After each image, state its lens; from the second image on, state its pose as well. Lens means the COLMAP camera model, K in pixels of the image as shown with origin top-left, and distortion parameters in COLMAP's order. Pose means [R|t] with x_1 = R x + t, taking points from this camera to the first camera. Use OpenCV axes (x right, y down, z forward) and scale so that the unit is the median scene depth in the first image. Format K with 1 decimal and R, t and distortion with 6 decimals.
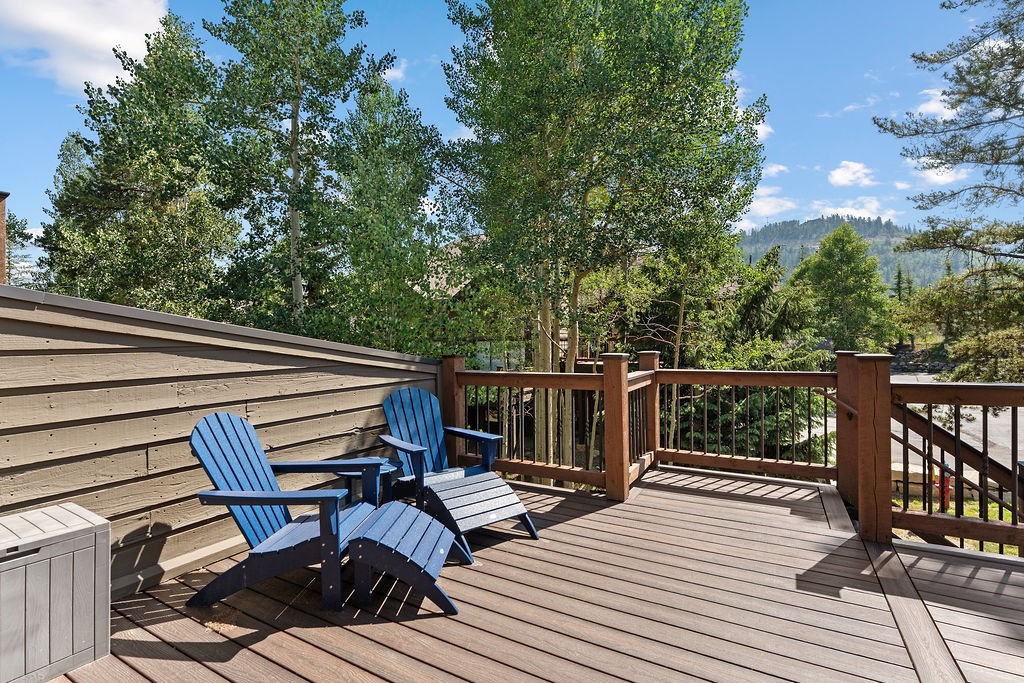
lens RADIAL K [[469.1, 0, 512.0], [0, 469.1, 341.5], [0, 0, 1]] dist [0.001019, 0.000242]
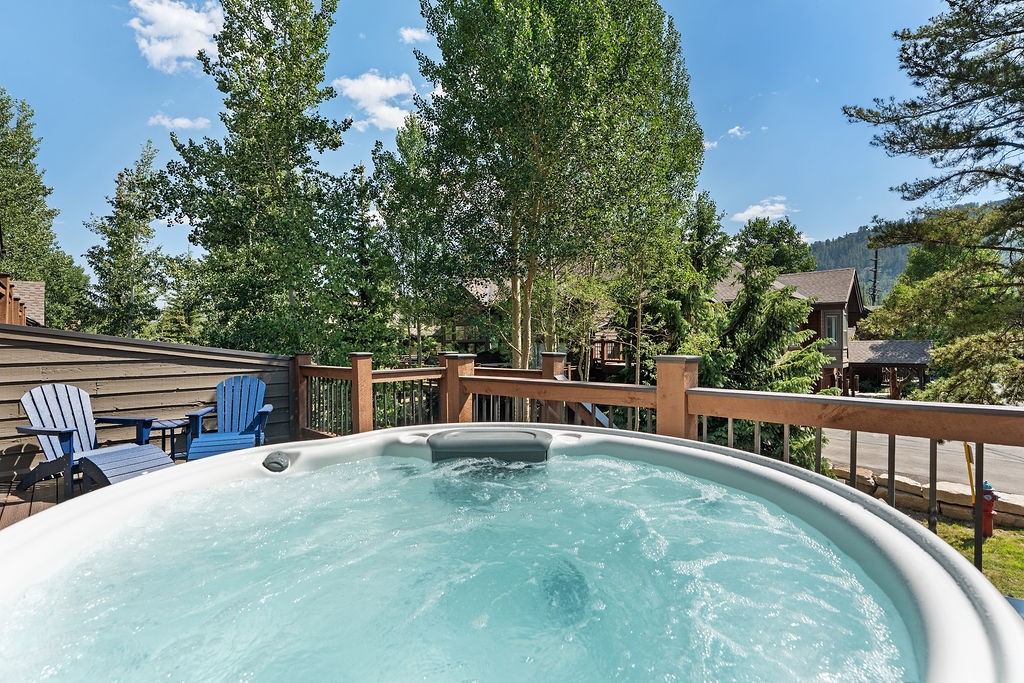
lens RADIAL K [[455.3, 0, 510.6], [0, 455.3, 342.1], [0, 0, 1]] dist [-0.002148, 0.000629]
pose [[0.967773, 0.003145, -0.251806, 0.377484], [-0.003612, 0.999993, -0.001392, -0.001631], [0.251800, 0.002257, 0.967777, -0.053941]]
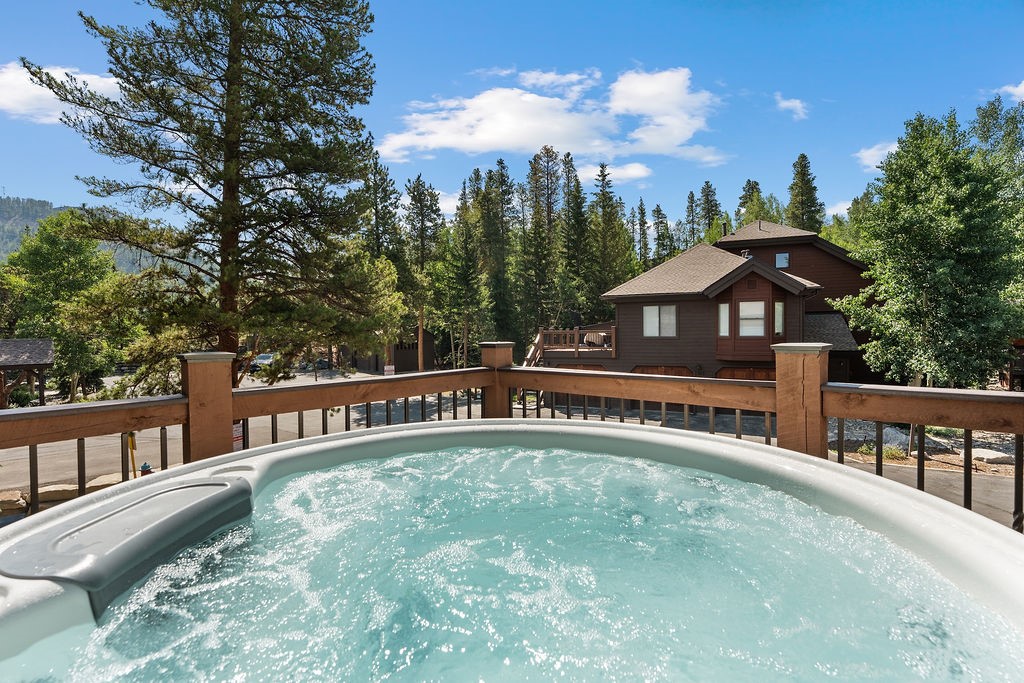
lens RADIAL K [[457.1, 0, 512.0], [0, 457.1, 341.5], [0, 0, 1]] dist [-0.001083, 0.000153]
pose [[0.217674, -0.009301, 0.975977, 0.211170], [0.011237, 0.999912, 0.007023, 0.000664], [-0.975957, 0.009439, 0.217759, 0.042115]]
